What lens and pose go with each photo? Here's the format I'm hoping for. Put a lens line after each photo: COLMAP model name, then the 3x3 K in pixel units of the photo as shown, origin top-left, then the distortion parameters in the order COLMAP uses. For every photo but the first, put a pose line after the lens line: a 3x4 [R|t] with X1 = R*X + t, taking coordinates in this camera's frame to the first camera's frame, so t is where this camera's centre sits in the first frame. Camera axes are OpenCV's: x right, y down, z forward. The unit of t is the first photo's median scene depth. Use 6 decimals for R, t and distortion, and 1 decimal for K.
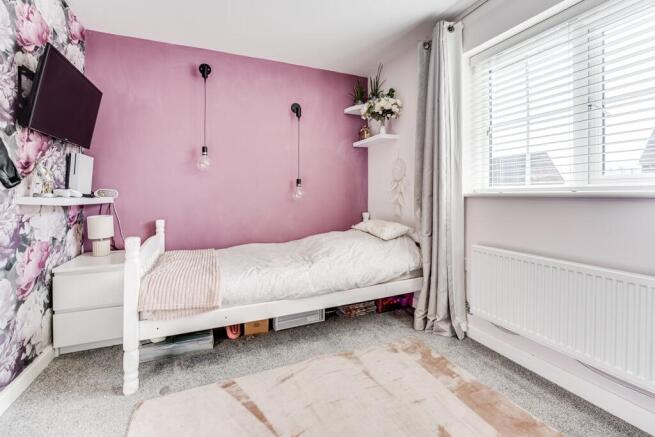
lens RADIAL K [[279.3, 0, 328.1], [0, 279.3, 192.0], [0, 0, 1]] dist [-0.002858, -0.000436]
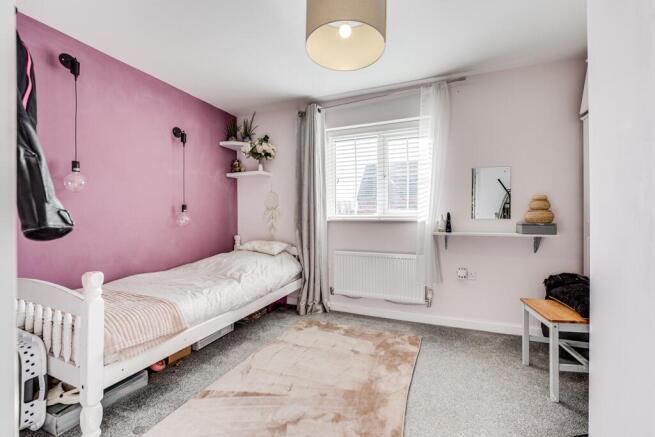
lens RADIAL K [[277.5, 0, 327.9], [0, 277.5, 213.6], [0, 0, 1]] dist [-0.000014, 0.000126]
pose [[0.696871, 0.012402, 0.717089, -0.608683], [-0.006285, 0.999918, -0.011186, -0.009158], [-0.717169, 0.003288, 0.696892, -0.084435]]
